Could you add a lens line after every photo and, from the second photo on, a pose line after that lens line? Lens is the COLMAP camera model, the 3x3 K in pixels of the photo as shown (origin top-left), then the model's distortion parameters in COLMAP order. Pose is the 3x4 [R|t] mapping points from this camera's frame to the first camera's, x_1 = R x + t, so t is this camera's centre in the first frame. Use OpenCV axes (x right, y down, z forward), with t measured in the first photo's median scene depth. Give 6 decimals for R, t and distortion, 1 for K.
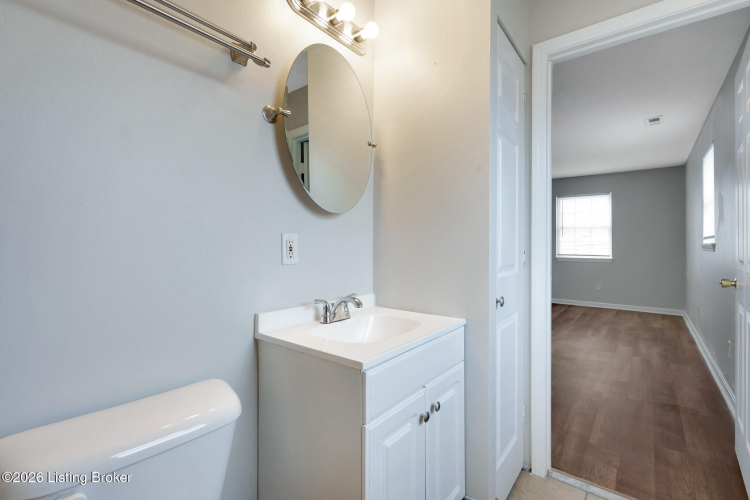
lens RADIAL K [[343.9, 0, 366.8], [0, 343.9, 239.5], [0, 0, 1]] dist [-0.009337, 0.003248]
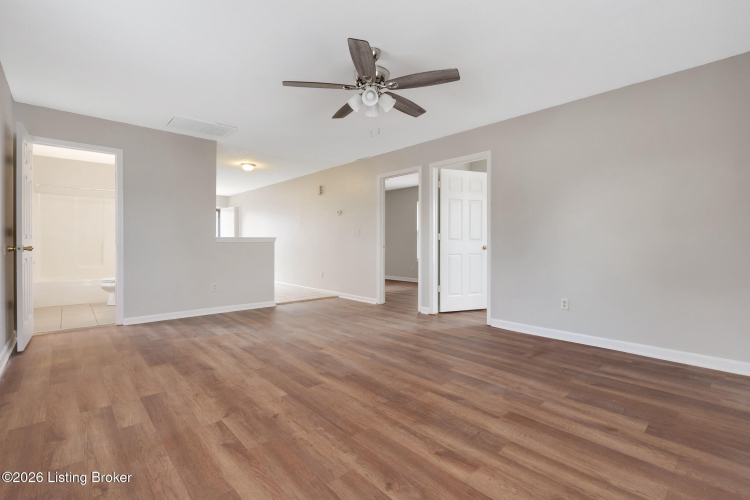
lens RADIAL K [[343.9, 0, 373.6], [0, 343.9, 246.6], [0, 0, 1]] dist [-0.009337, 0.003248]
pose [[-0.144405, 0.004120, -0.989510, 0.902100], [0.012730, 0.999916, 0.002305, 0.049074], [0.989437, -0.012264, -0.144445, 1.070766]]
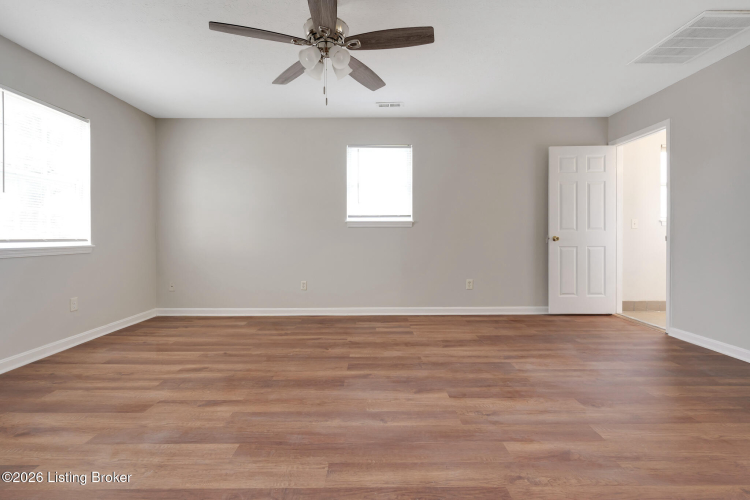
lens RADIAL K [[343.9, 0, 375.7], [0, 343.9, 234.8], [0, 0, 1]] dist [-0.009337, 0.003248]
pose [[-0.641477, 0.003550, 0.767134, 0.033884], [-0.010012, 0.999865, -0.013000, 0.052712], [-0.767077, -0.016020, -0.641355, 1.216324]]
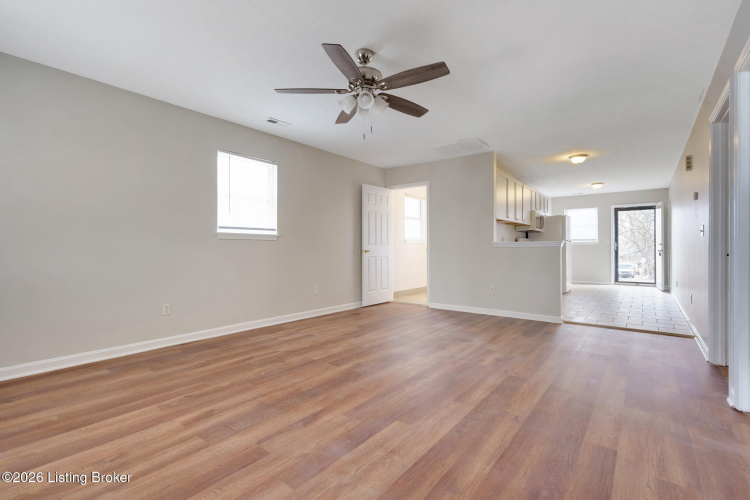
lens RADIAL K [[343.9, 0, 370.2], [0, 343.9, 250.0], [0, 0, 1]] dist [-0.009337, 0.003248]
pose [[-0.999847, -0.005571, -0.016597, 0.395336], [-0.005433, 0.999951, -0.008315, 0.052372], [0.016643, -0.008223, -0.999828, 1.498510]]
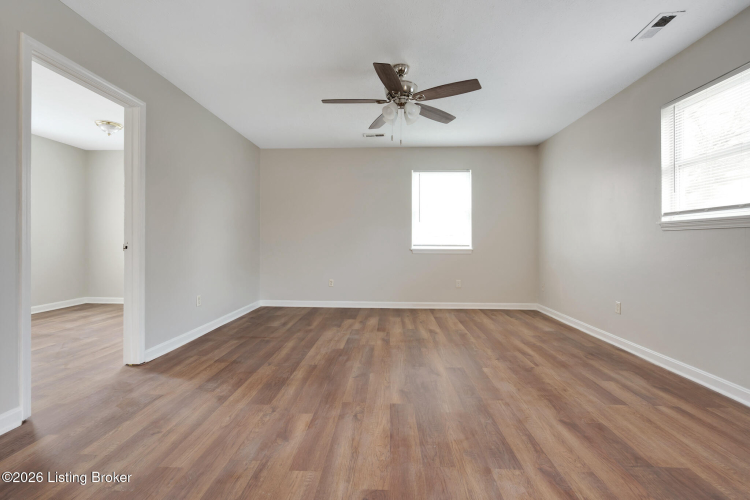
lens RADIAL K [[343.9, 0, 371.5], [0, 343.9, 241.8], [0, 0, 1]] dist [-0.009337, 0.003248]
pose [[0.803543, 0.000928, 0.595246, 0.023426], [-0.008284, 0.999919, 0.009625, 0.039464], [-0.595189, -0.012665, 0.803486, 0.569568]]
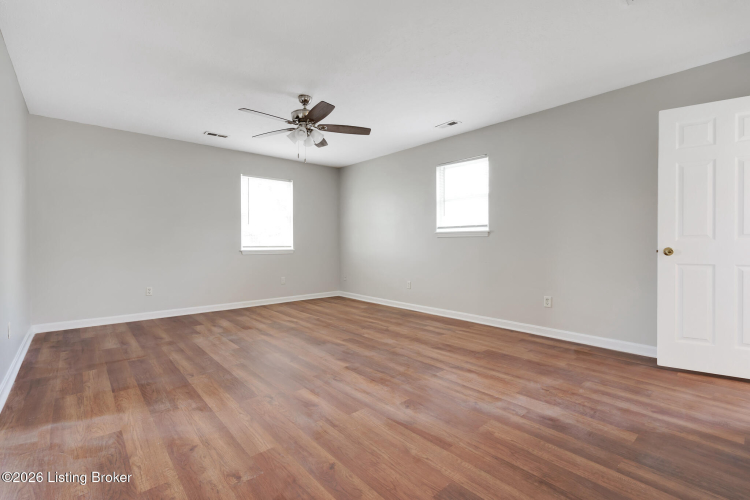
lens RADIAL K [[343.9, 0, 375.2], [0, 343.9, 246.8], [0, 0, 1]] dist [-0.009337, 0.003248]
pose [[0.154089, -0.015715, 0.987932, -0.245986], [-0.013141, 0.999752, 0.017952, 0.034941], [-0.987970, -0.015748, 0.153844, 0.754973]]
